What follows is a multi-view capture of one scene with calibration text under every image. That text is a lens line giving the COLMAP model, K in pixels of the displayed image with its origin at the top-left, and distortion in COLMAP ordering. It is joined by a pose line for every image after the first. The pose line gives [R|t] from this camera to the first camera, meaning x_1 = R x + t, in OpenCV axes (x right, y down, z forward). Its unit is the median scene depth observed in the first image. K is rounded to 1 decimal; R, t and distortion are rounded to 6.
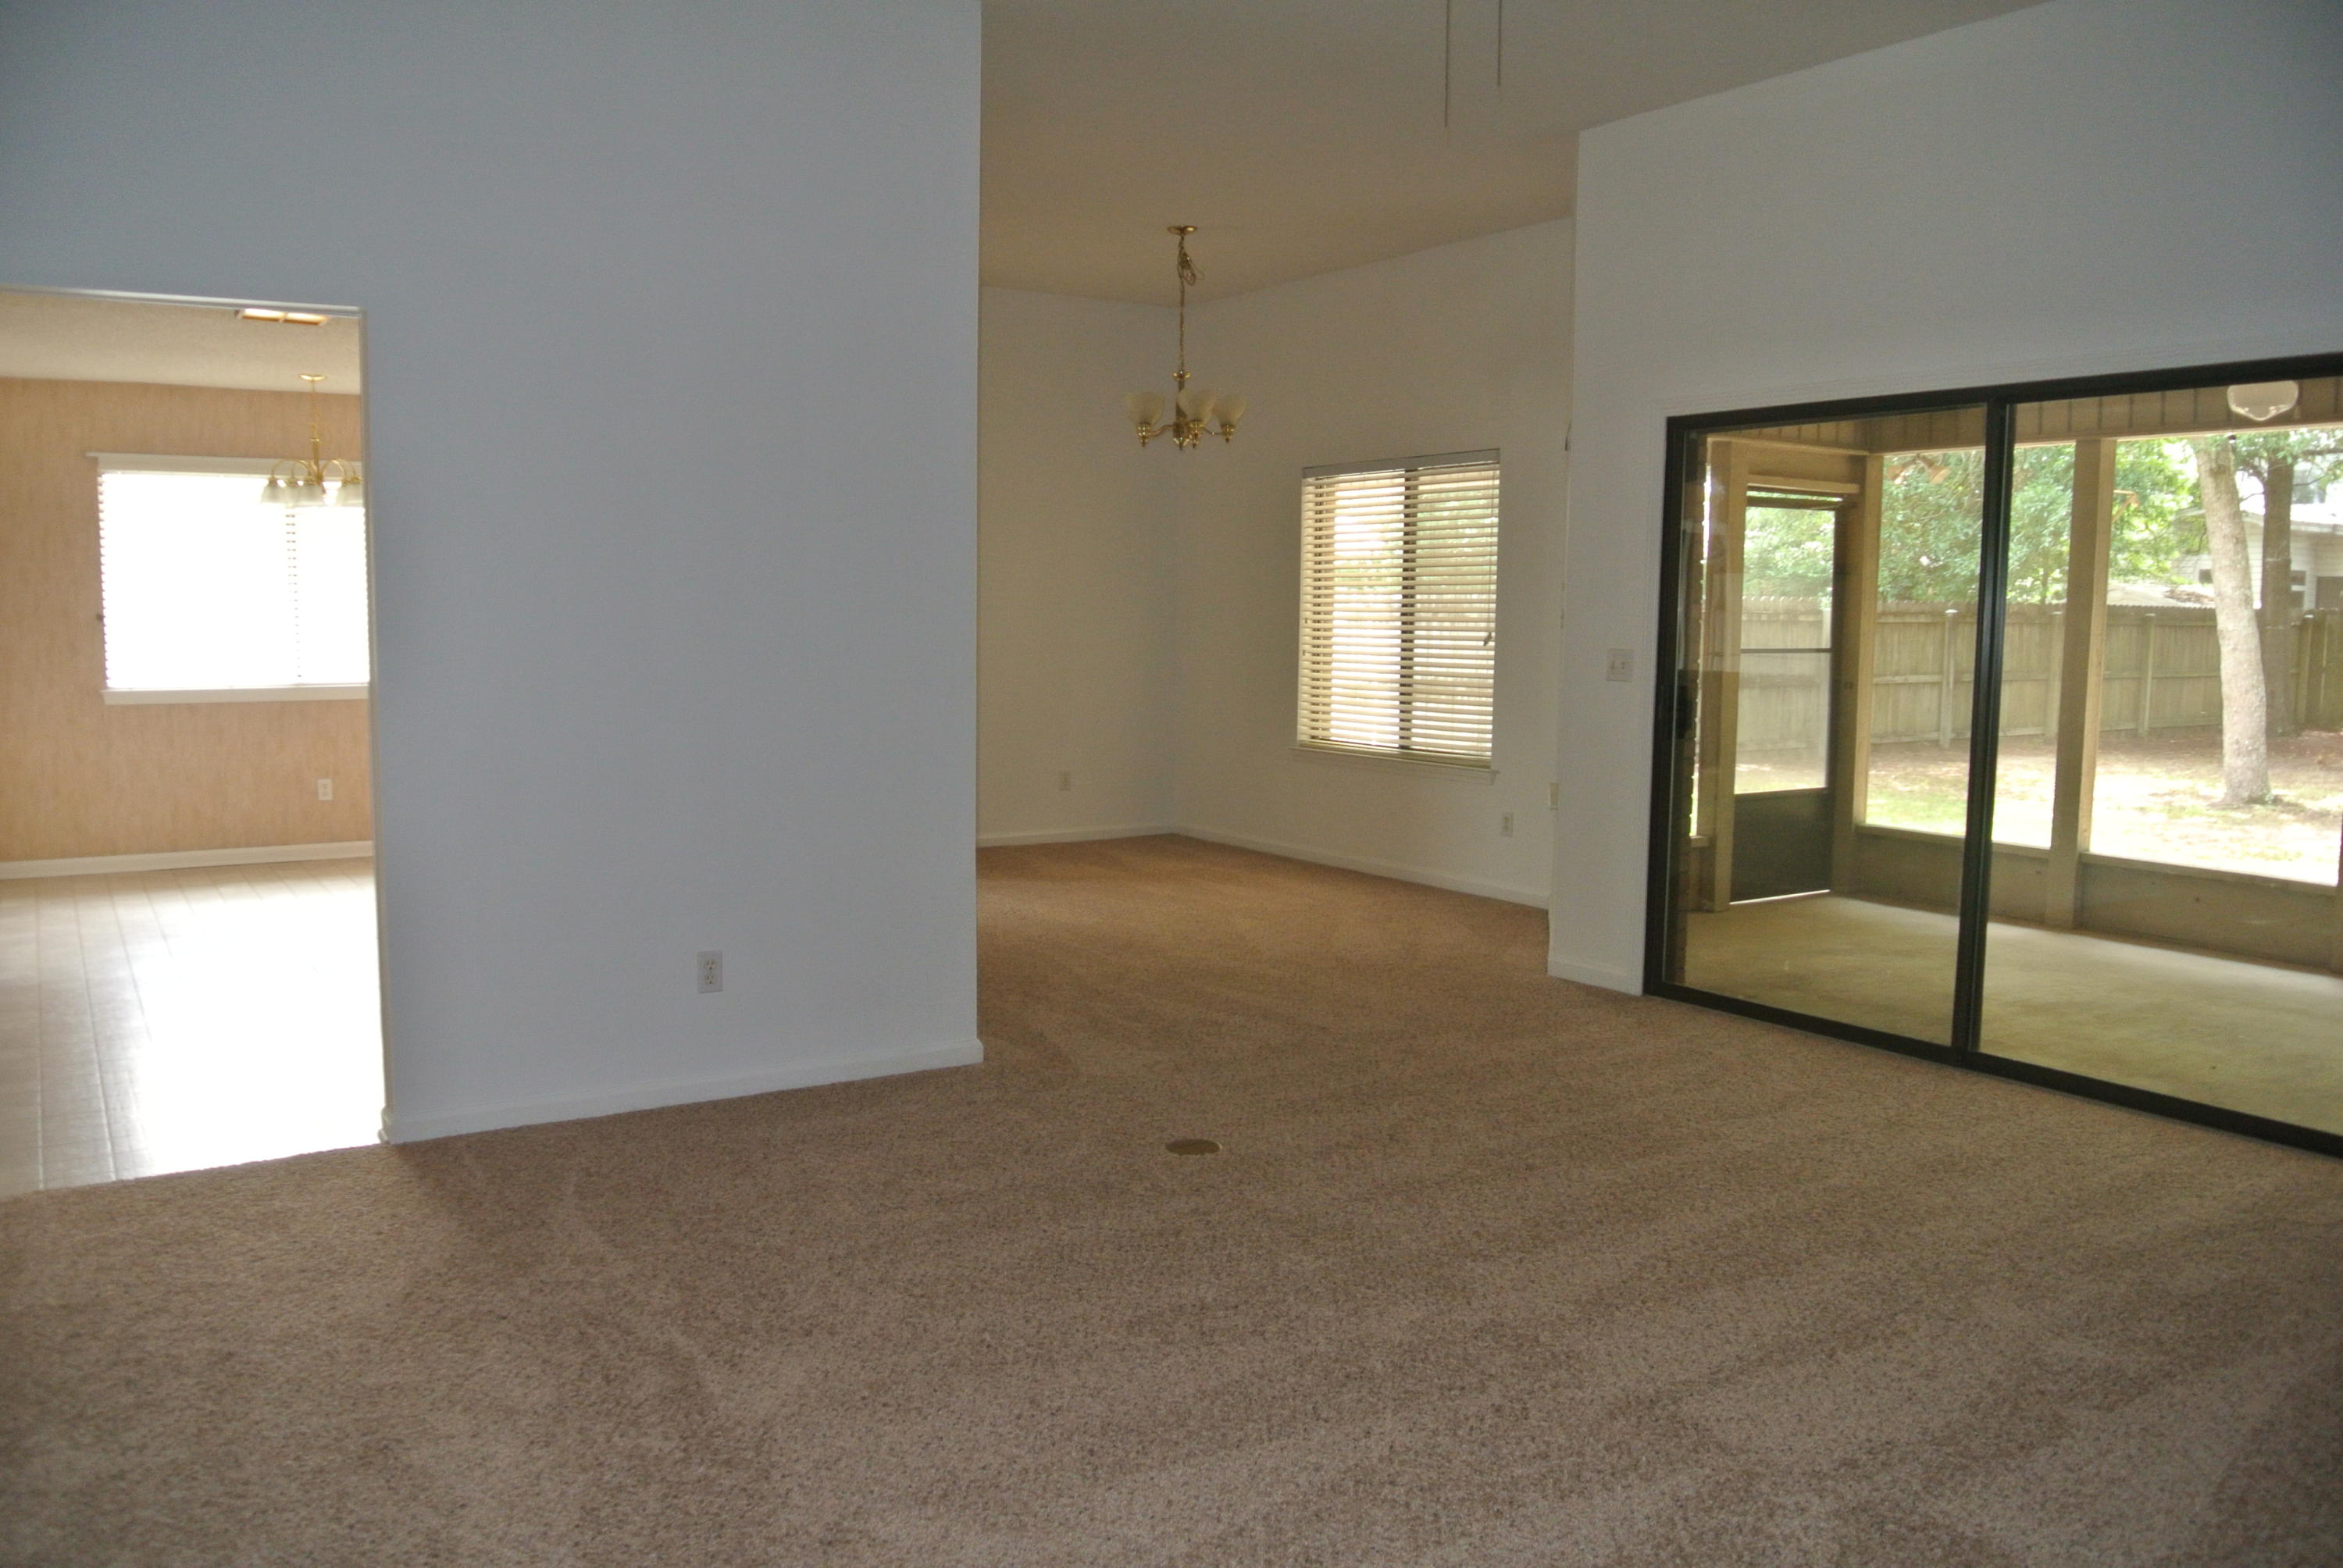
lens RADIAL K [[1810.5, 0, 1165.5], [0, 1810.5, 782.1], [0, 0, 1]] dist [-0.017774, -0.002217]
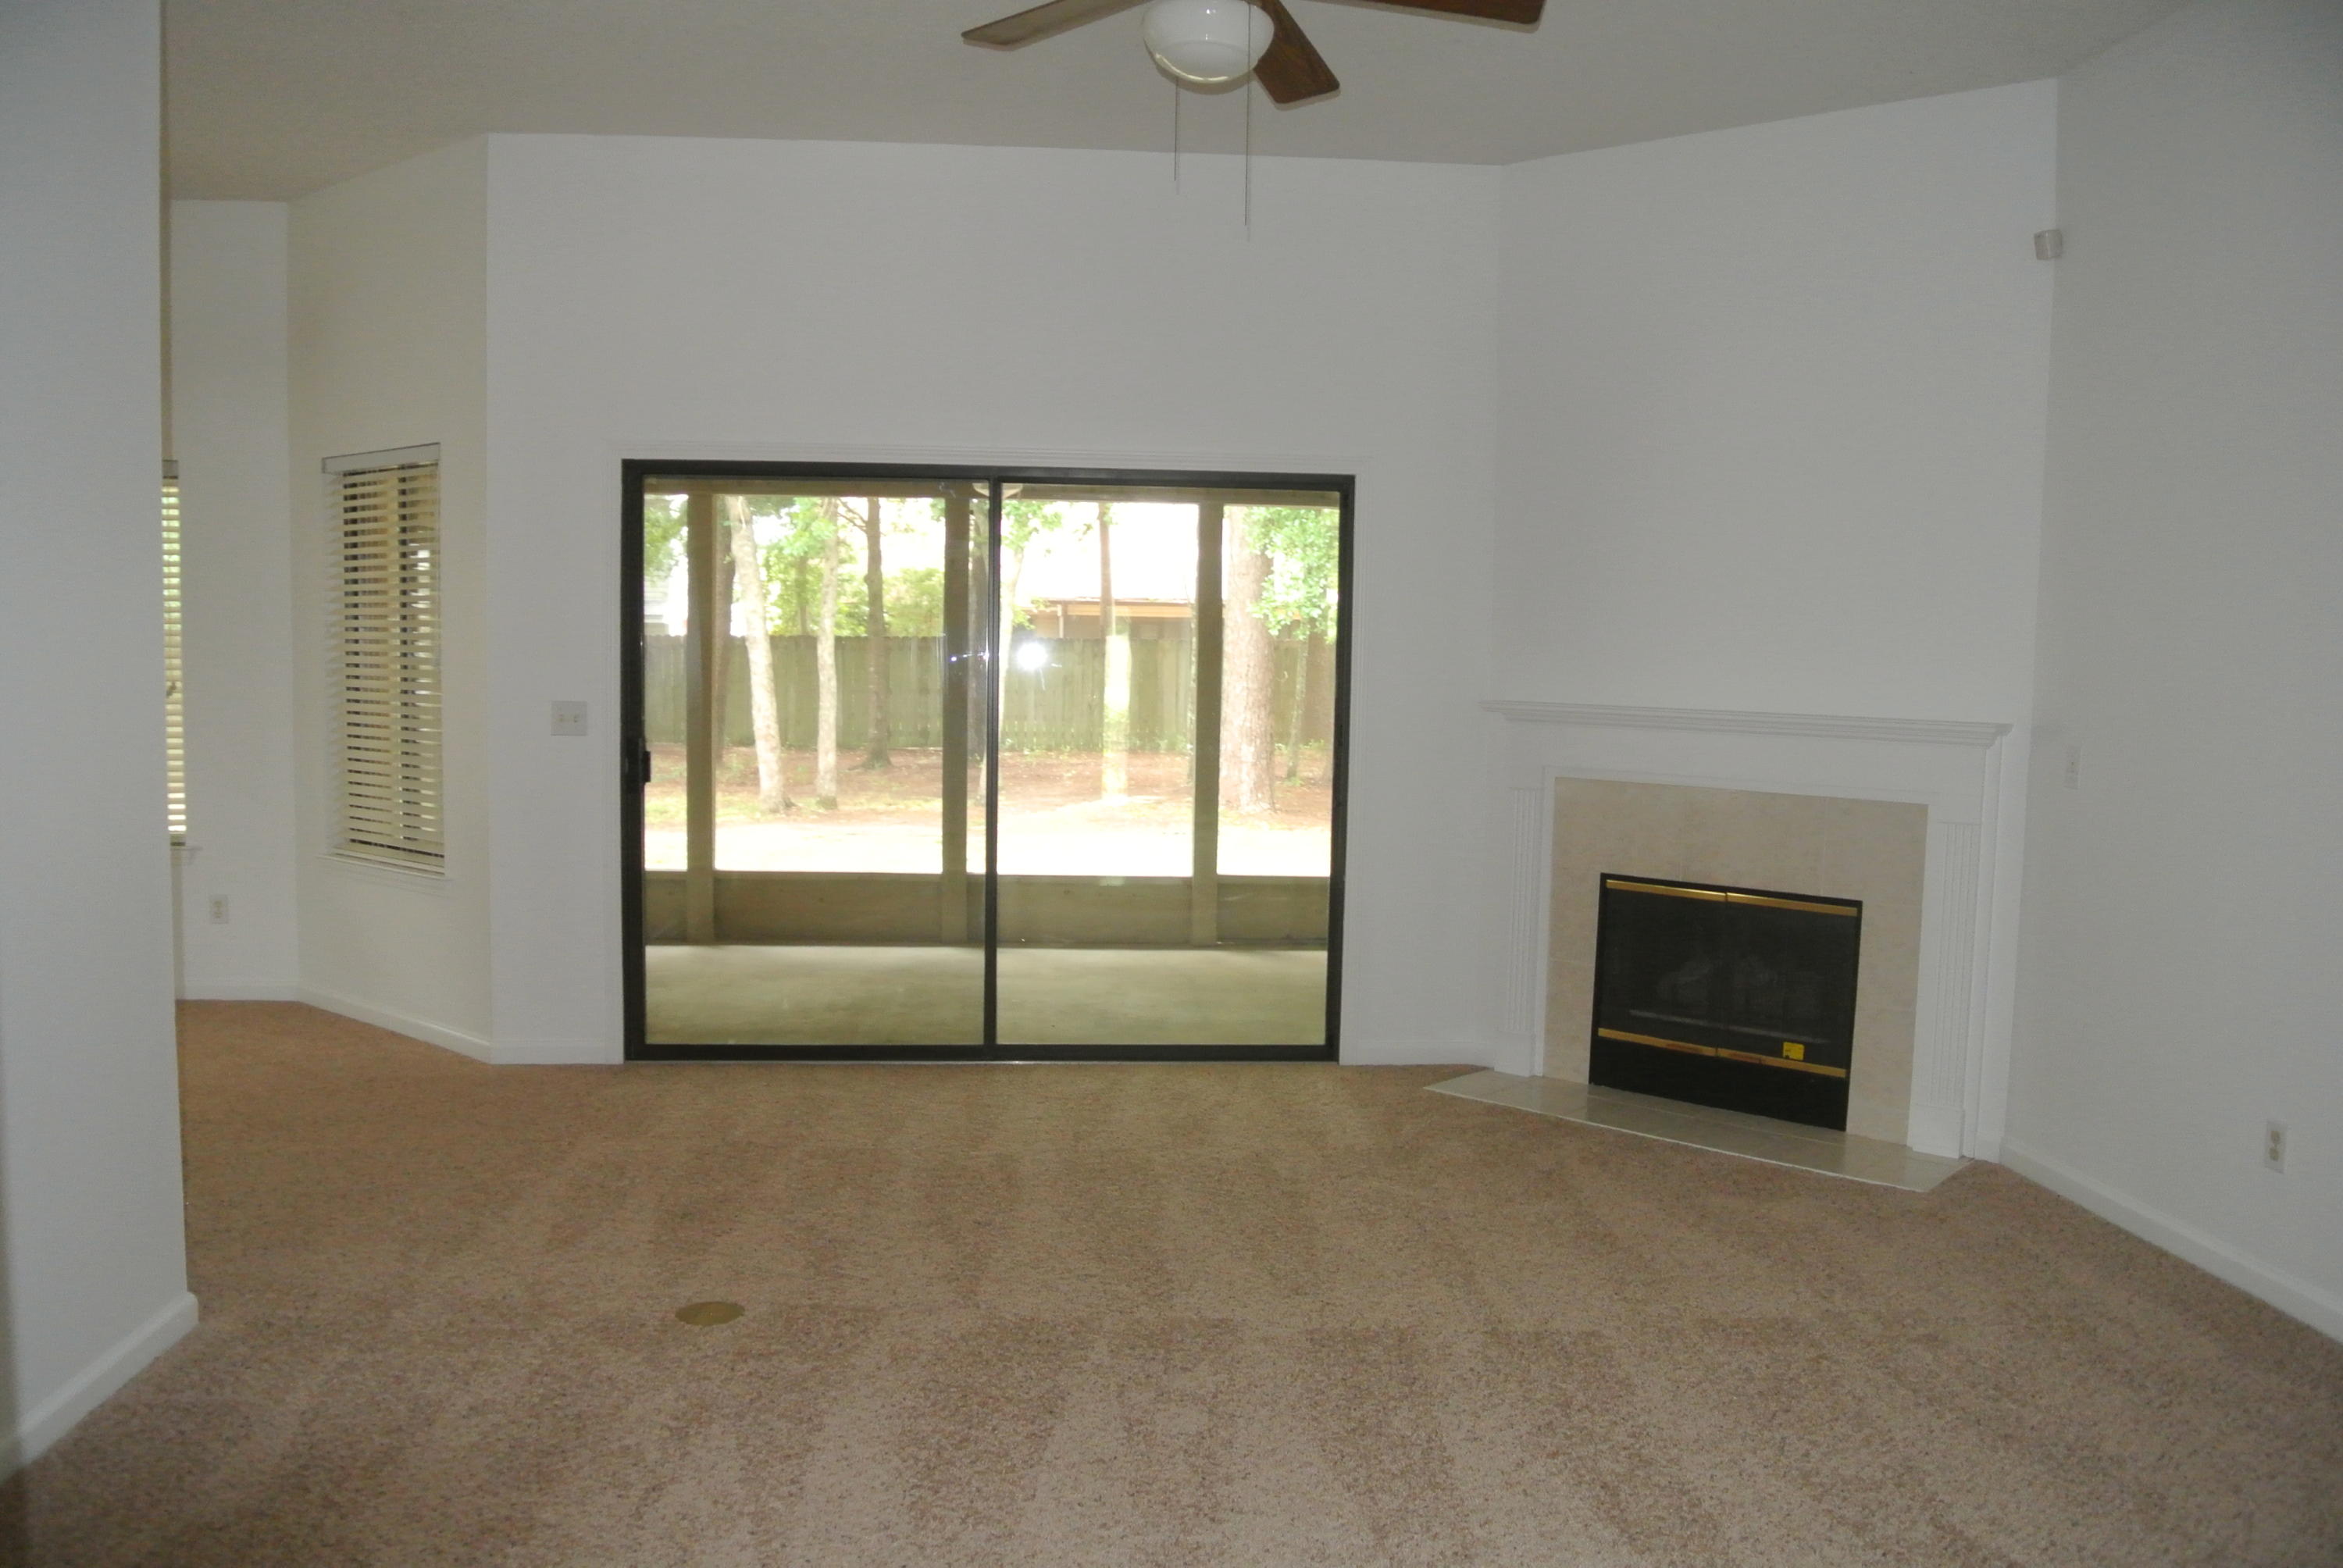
lens RADIAL K [[1810.5, 0, 1166.6], [0, 1810.5, 783.1], [0, 0, 1]] dist [-0.017774, -0.002217]
pose [[0.477665, -0.062947, 0.876284, -0.525837], [0.064770, 0.997239, 0.036329, -0.058554], [-0.876151, 0.039404, 0.480423, 0.324487]]
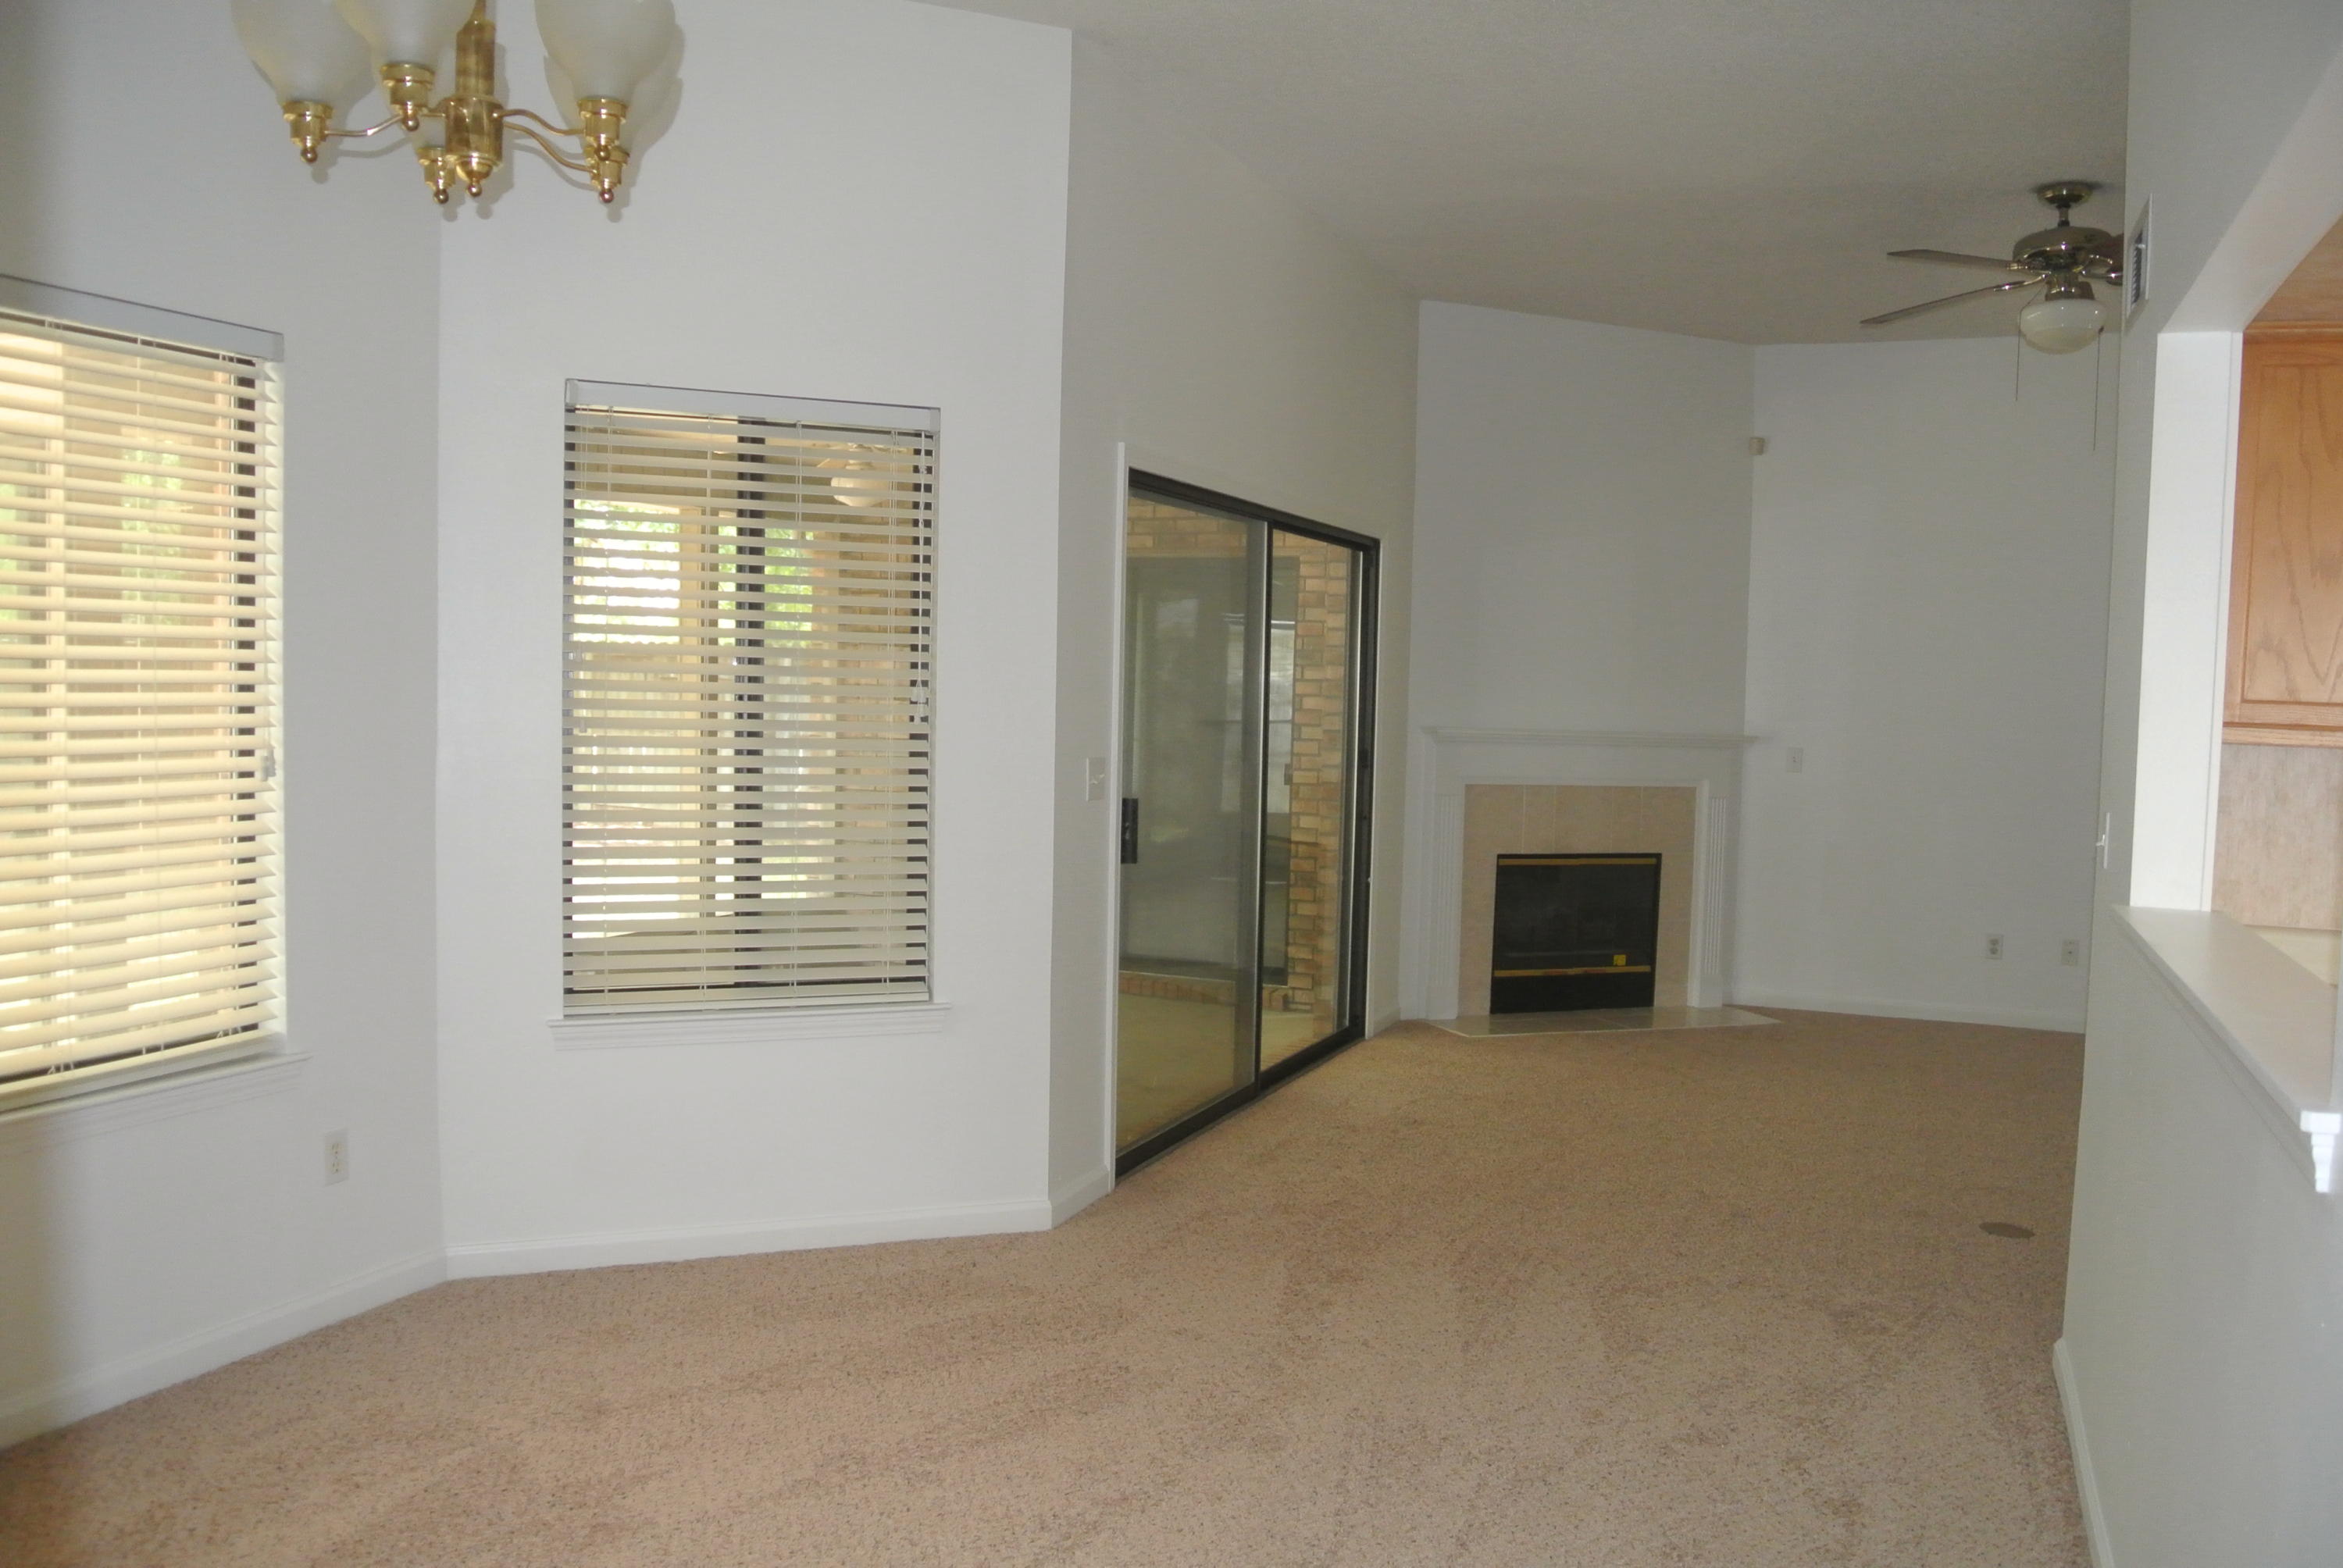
lens RADIAL K [[1810.5, 0, 1172.2], [0, 1810.5, 791.6], [0, 0, 1]] dist [-0.017774, -0.002217]
pose [[-0.554709, -0.069391, 0.829146, -0.497779], [0.046519, 0.992371, 0.114173, -0.185292], [-0.830743, 0.101904, -0.547249, 1.738893]]
